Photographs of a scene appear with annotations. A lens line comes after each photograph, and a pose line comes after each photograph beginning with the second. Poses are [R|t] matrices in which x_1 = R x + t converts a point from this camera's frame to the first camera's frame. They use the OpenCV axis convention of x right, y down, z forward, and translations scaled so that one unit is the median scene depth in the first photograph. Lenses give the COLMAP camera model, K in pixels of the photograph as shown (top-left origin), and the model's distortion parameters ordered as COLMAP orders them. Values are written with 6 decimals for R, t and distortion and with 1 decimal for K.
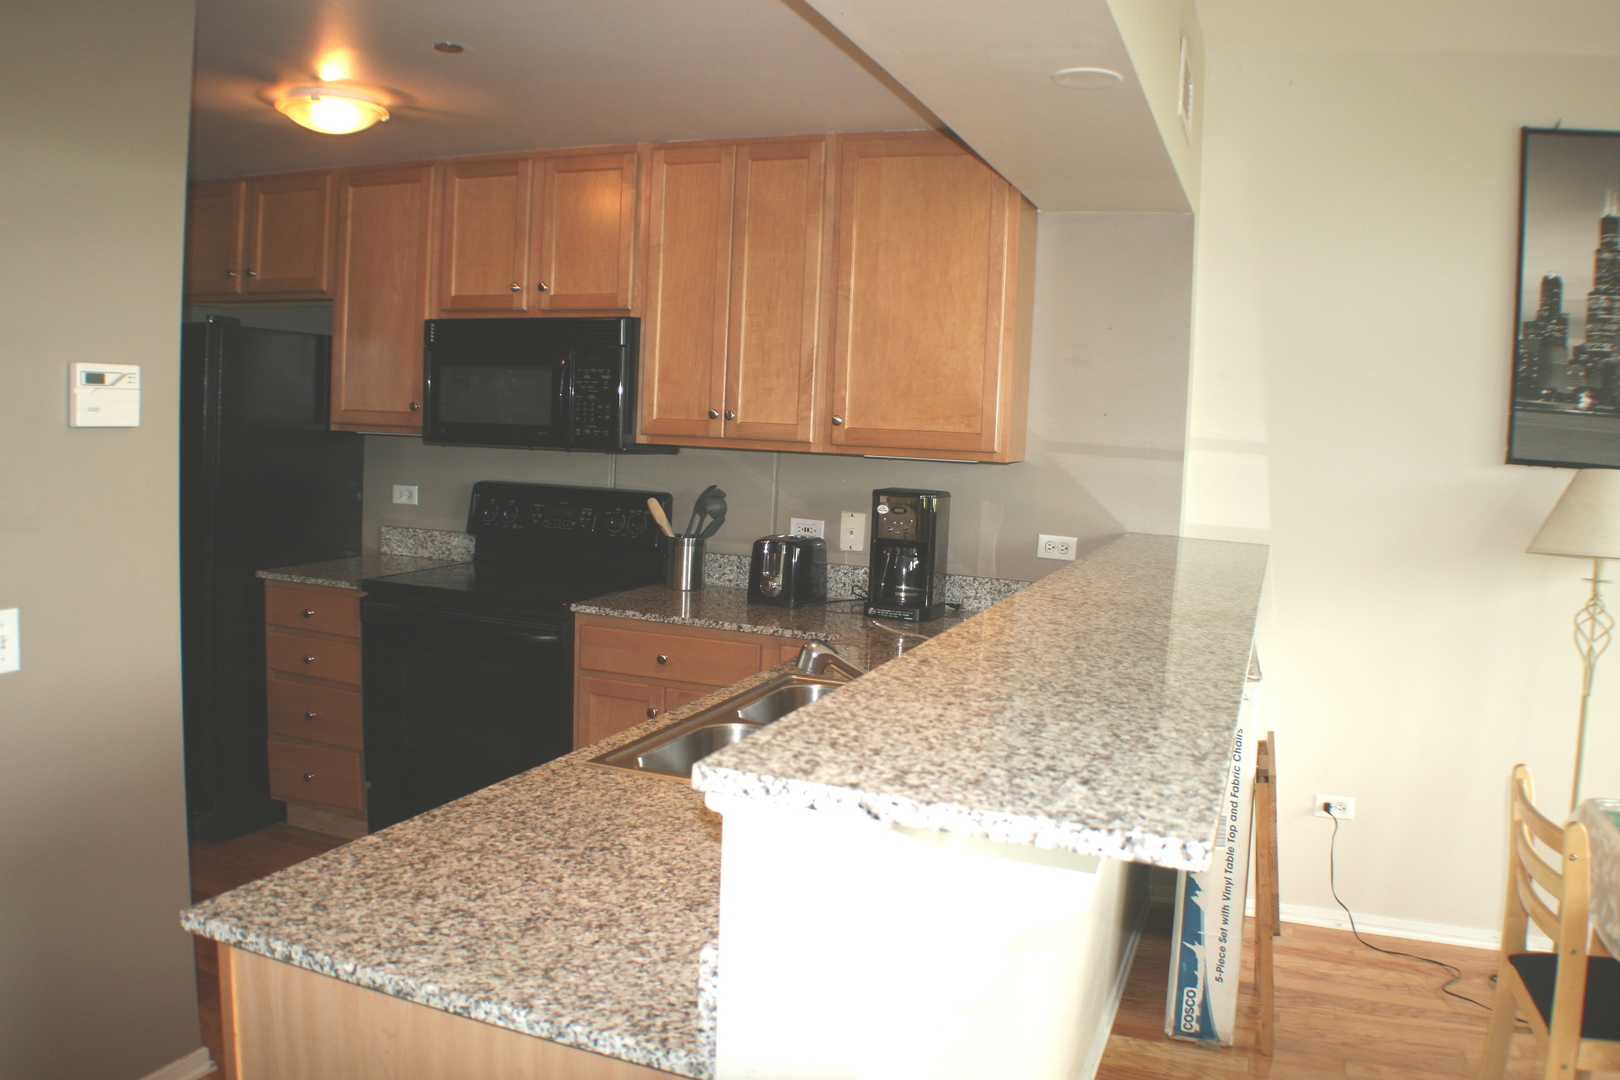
lens RADIAL K [[1273.9, 0, 810.0], [0, 1273.9, 540.0], [0, 0, 1]] dist [-0.227649, 0.065447]
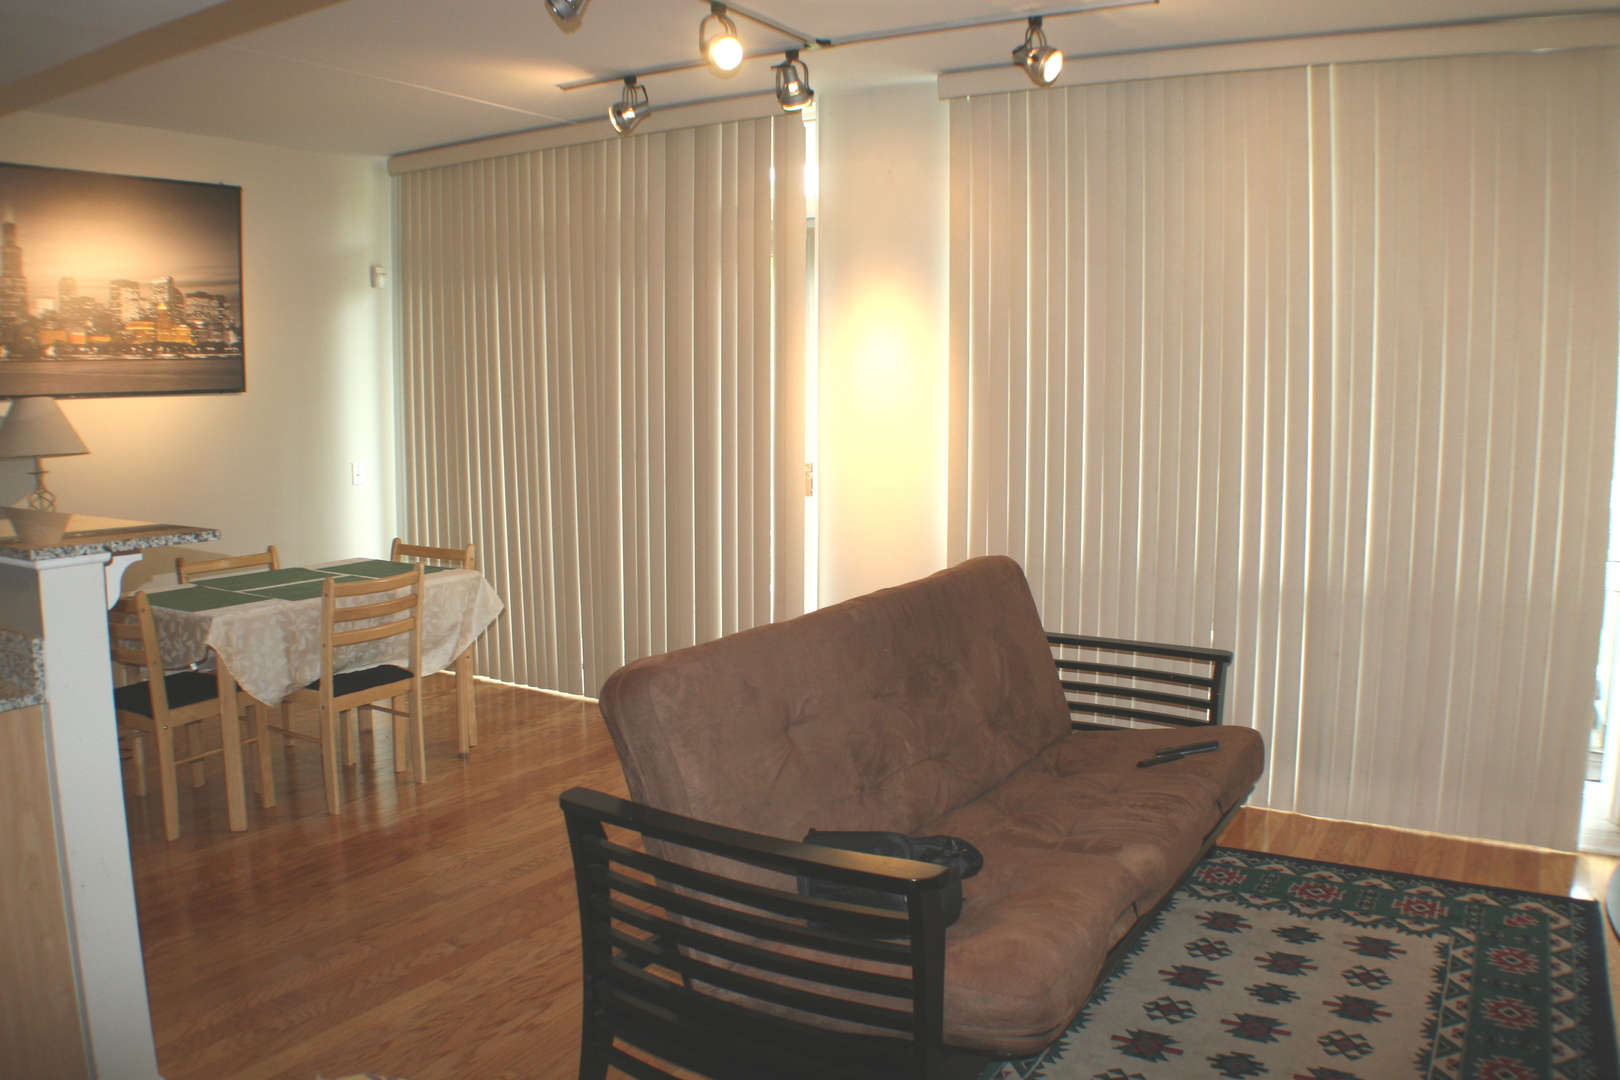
lens RADIAL K [[1273.9, 0, 810.0], [0, 1273.9, 540.0], [0, 0, 1]] dist [-0.227649, 0.065447]
pose [[0.172484, -0.164715, 0.971143, -0.931077], [0.097480, 0.983934, 0.149571, -0.007268], [-0.980177, 0.068868, 0.185769, -0.378376]]
